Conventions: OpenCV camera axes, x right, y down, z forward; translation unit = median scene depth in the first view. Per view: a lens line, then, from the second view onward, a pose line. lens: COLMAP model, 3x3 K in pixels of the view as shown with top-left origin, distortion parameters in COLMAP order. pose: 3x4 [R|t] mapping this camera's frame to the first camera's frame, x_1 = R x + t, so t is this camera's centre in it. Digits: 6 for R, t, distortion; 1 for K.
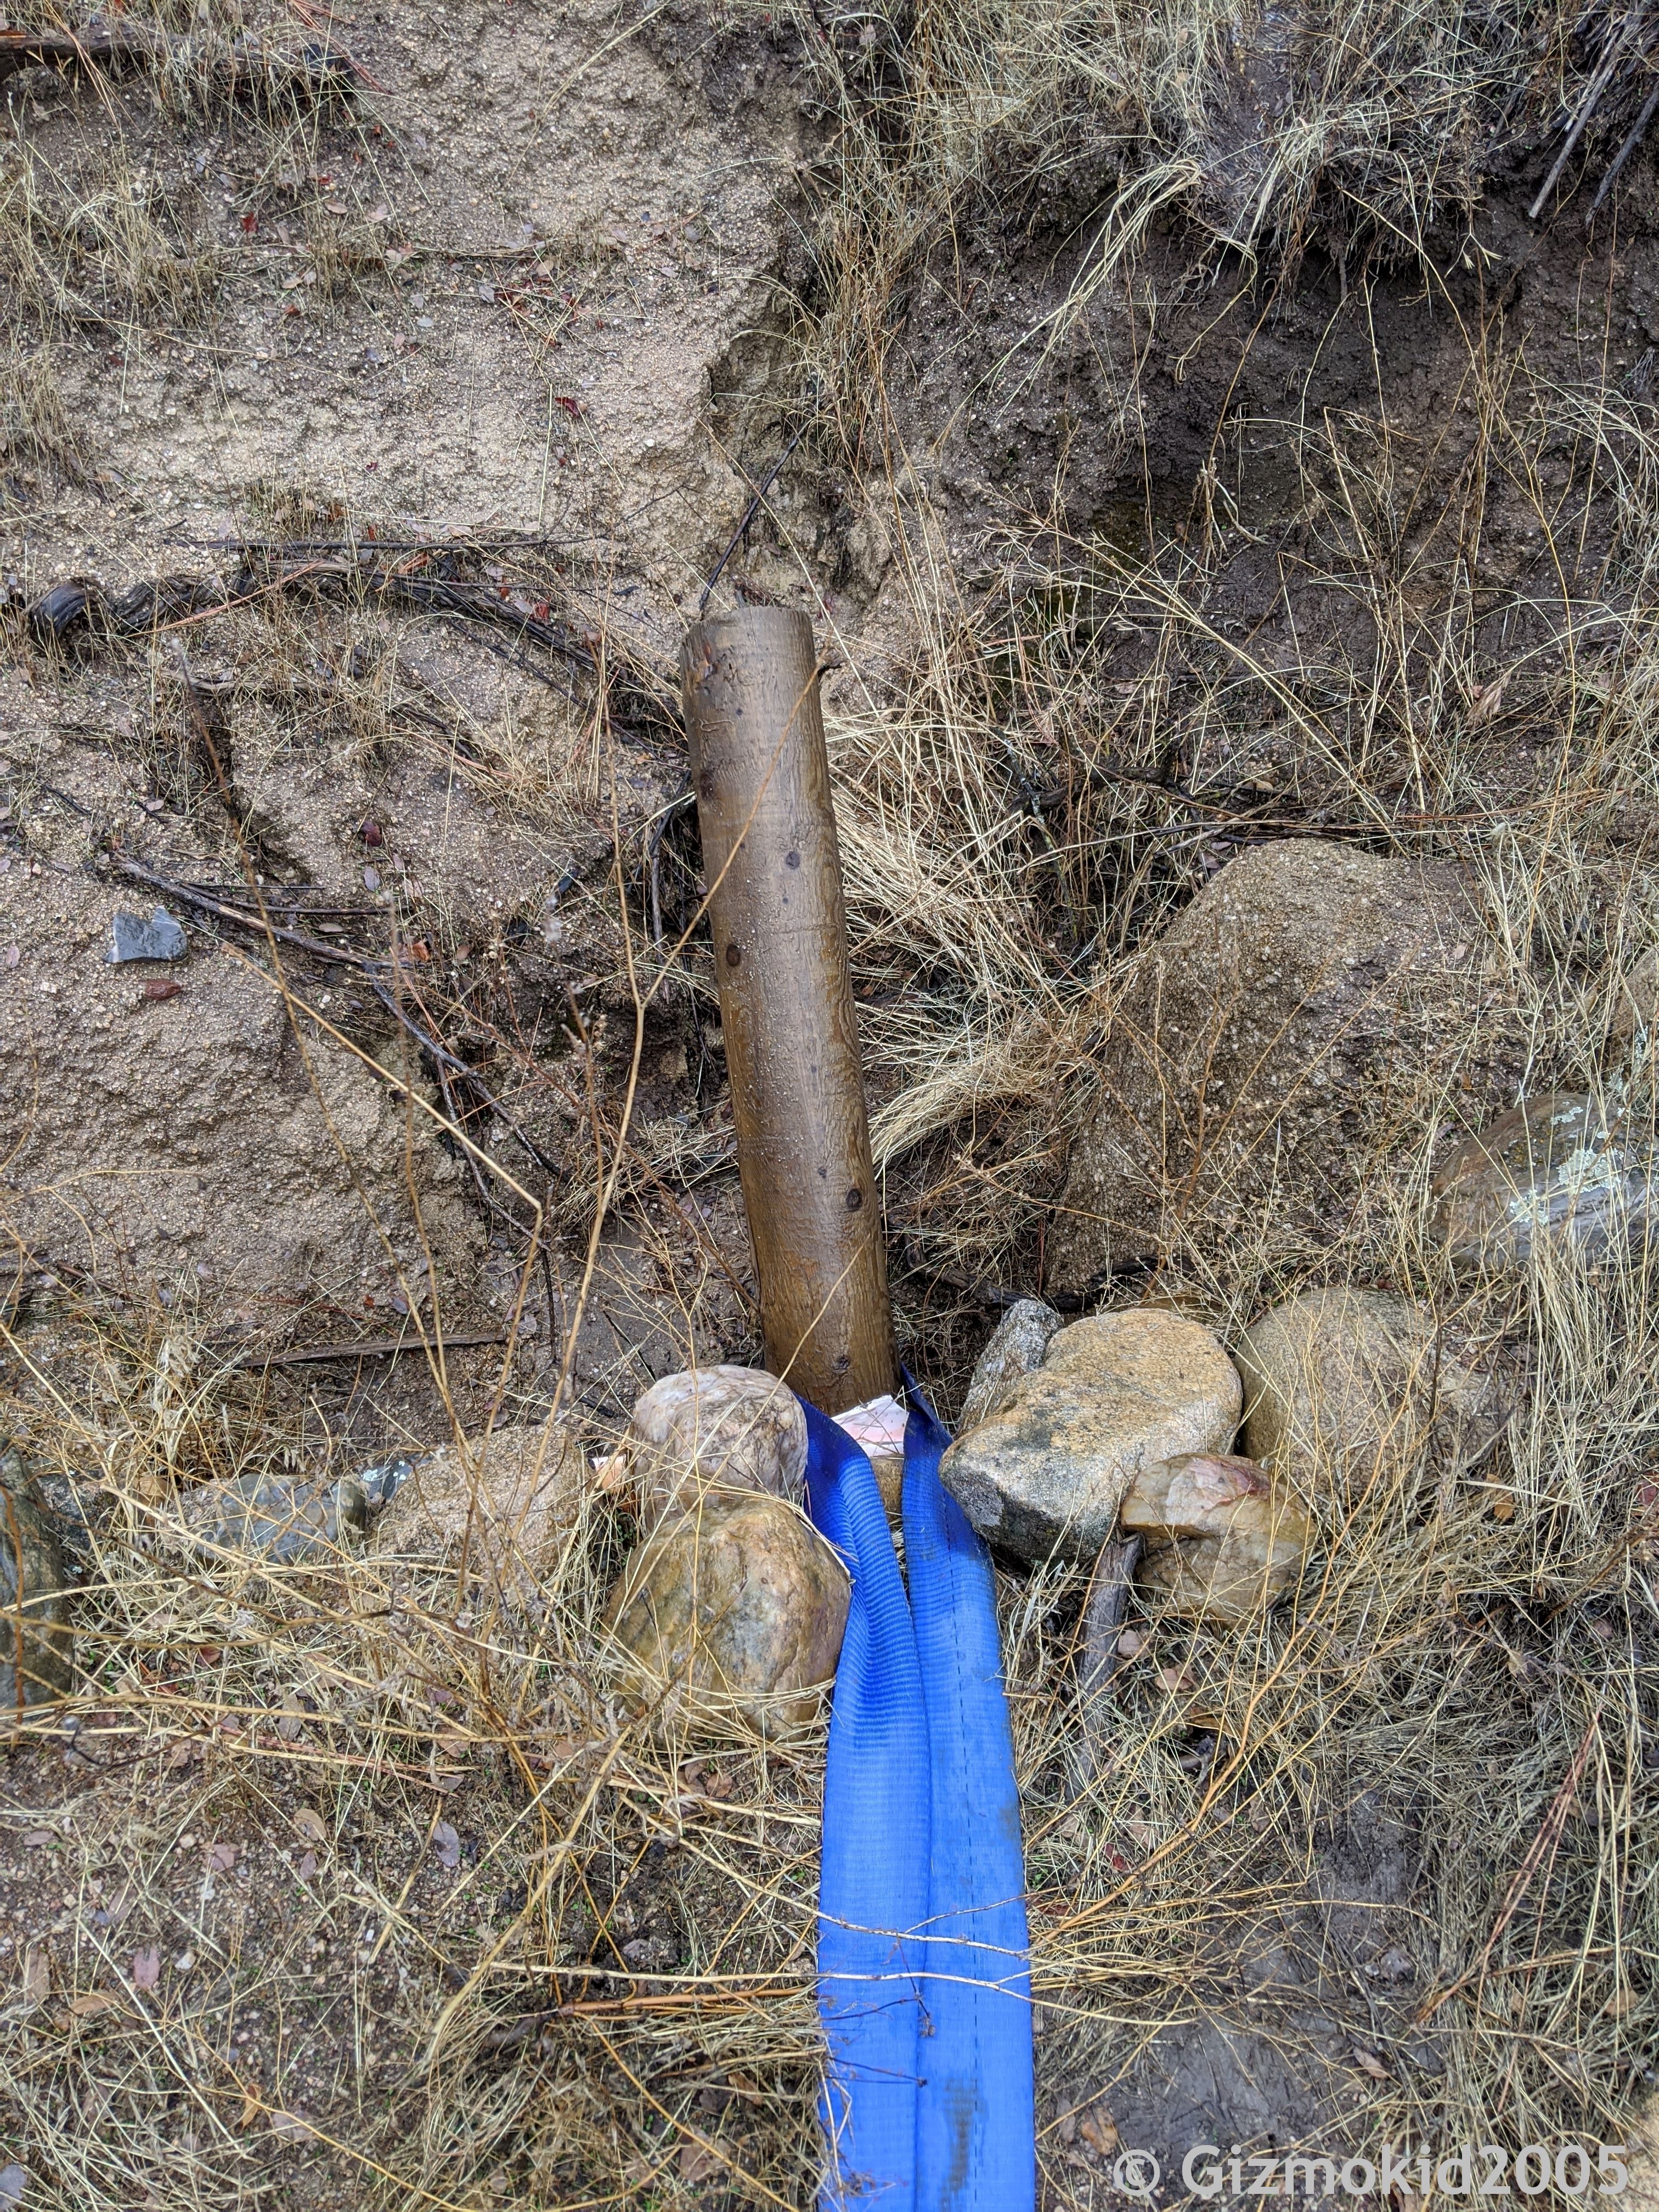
lens RADIAL K [[1823.2, 0, 829.5], [0, 1823.2, 1106.0], [0, 0, 1]] dist [-0.003959, -0.012008]
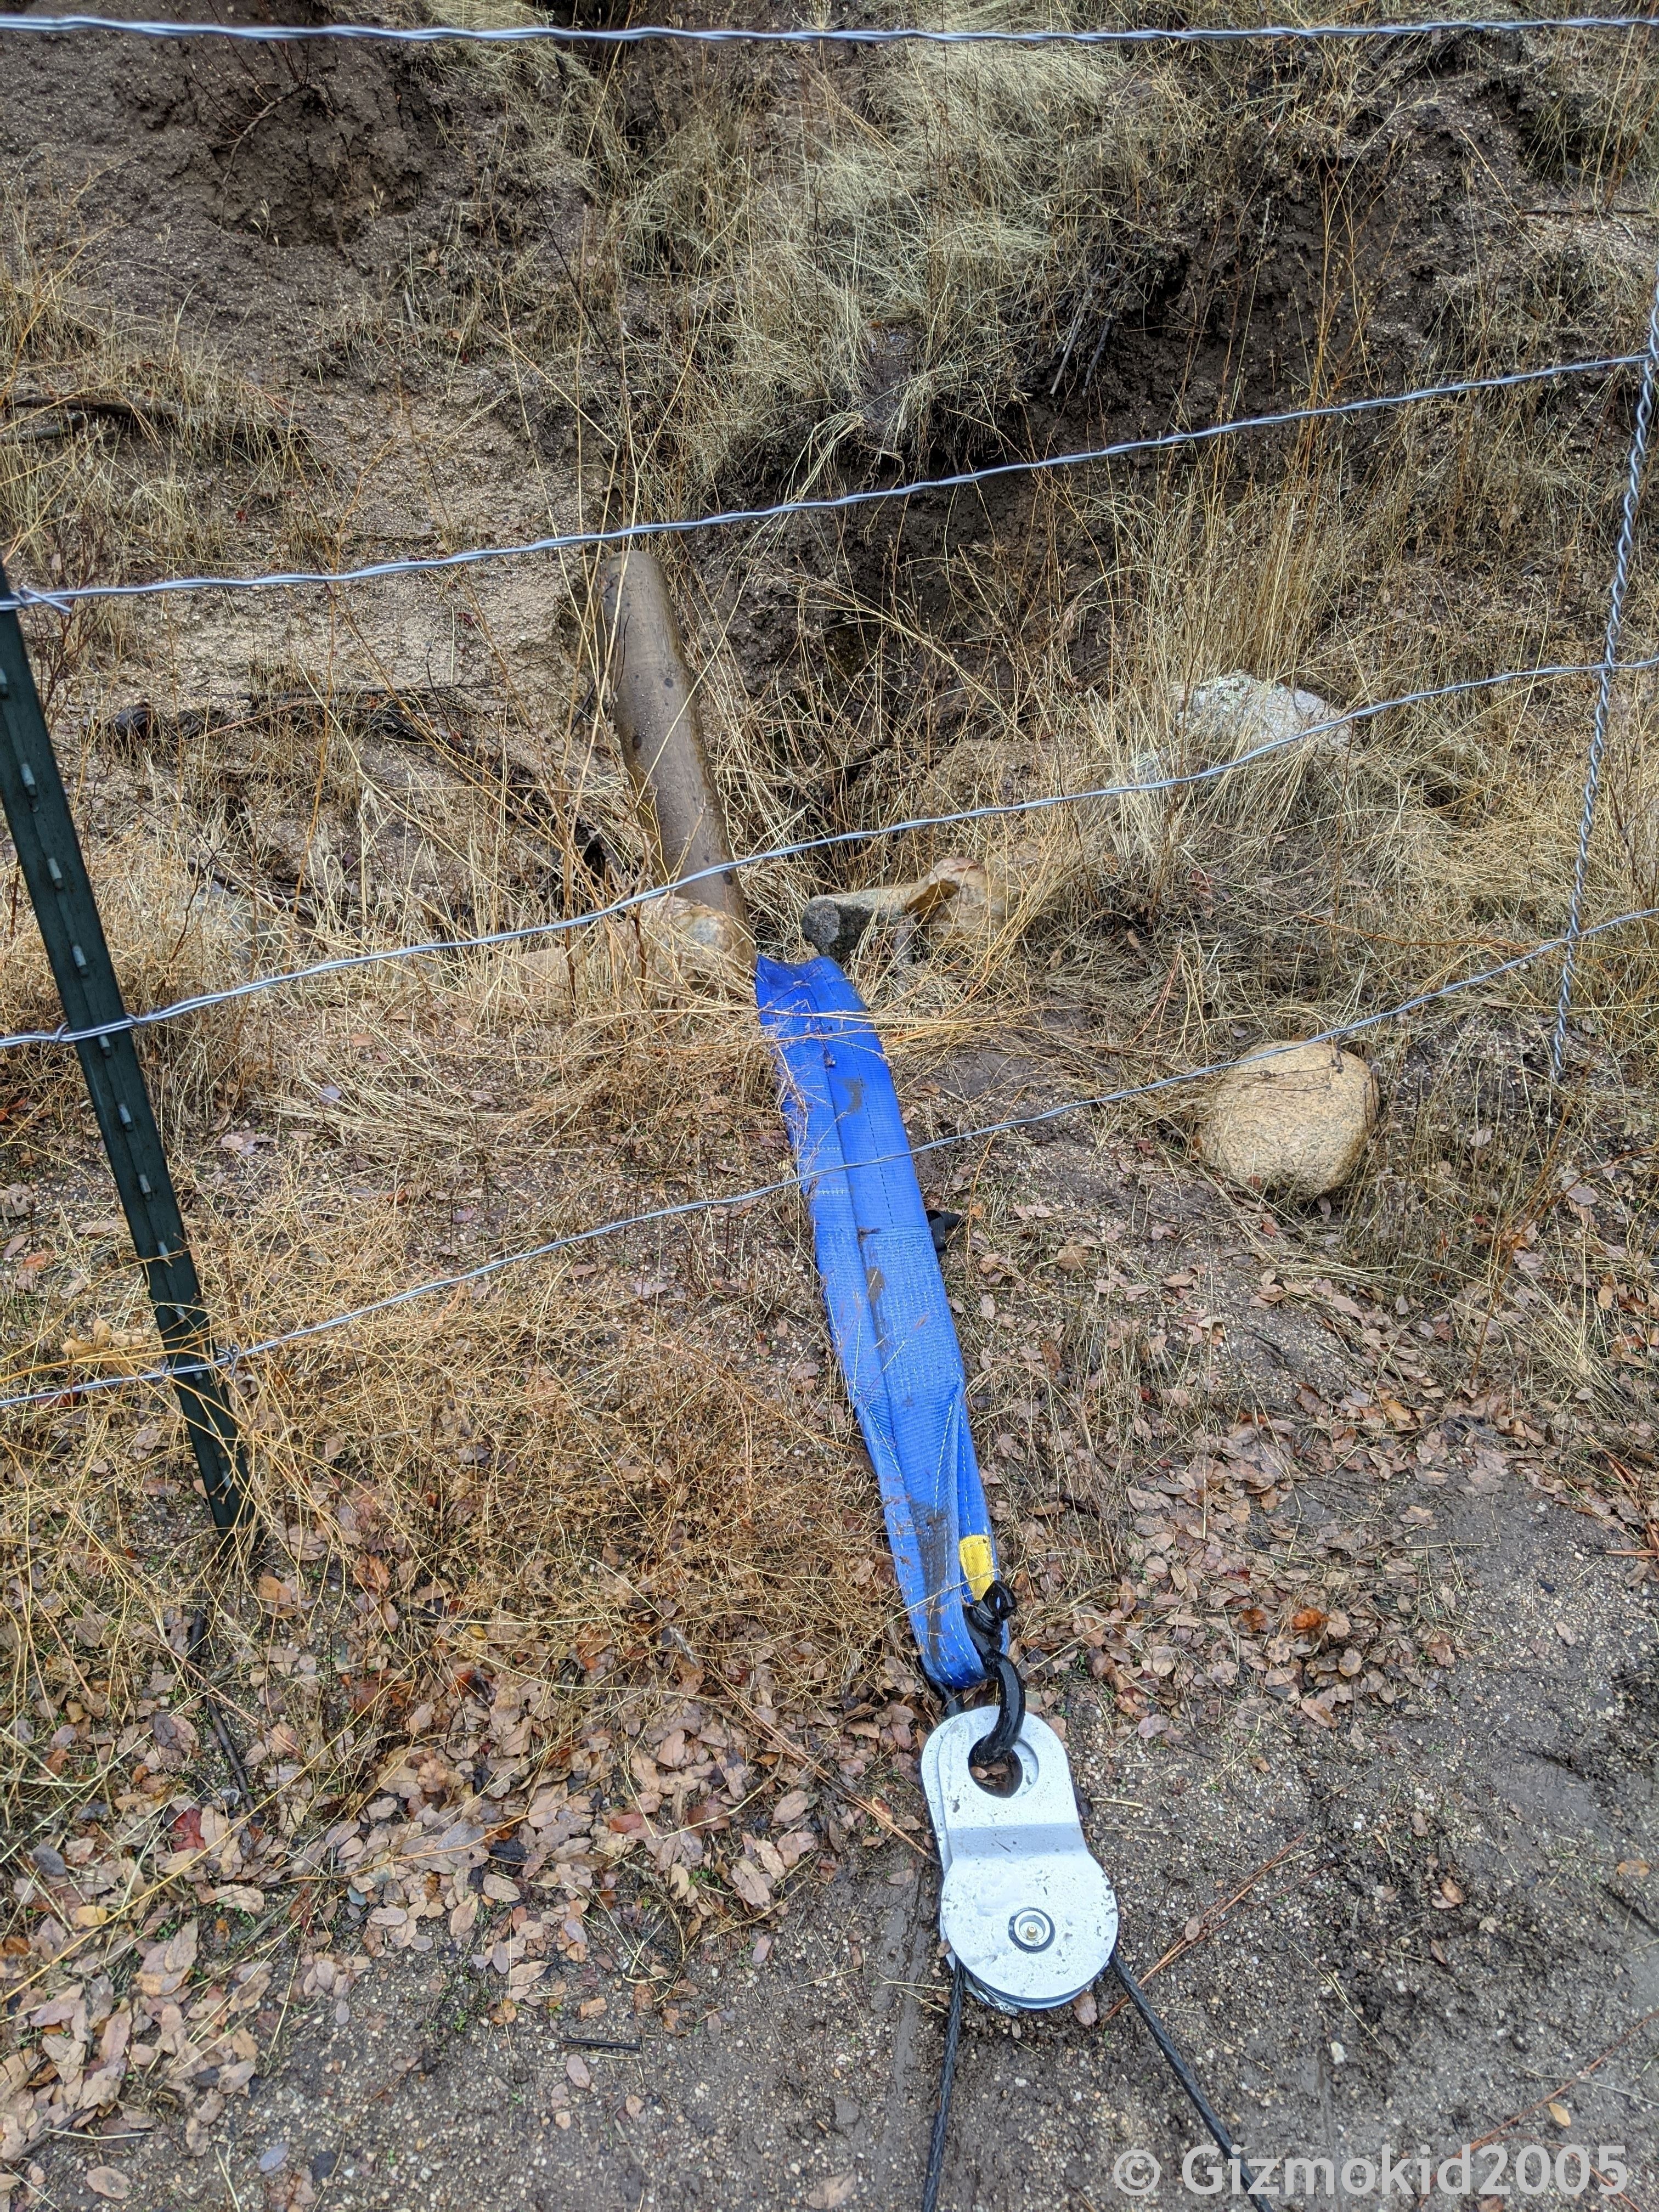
lens RADIAL K [[1743.0, 0, 829.5], [0, 1743.0, 1106.0], [0, 0, 1]] dist [0.001864, 0.001462]
pose [[0.987403, -0.088746, 0.130997, -0.074928], [0.123528, 0.949719, -0.287707, 0.451399], [-0.098878, 0.300264, 0.948717, -0.262384]]
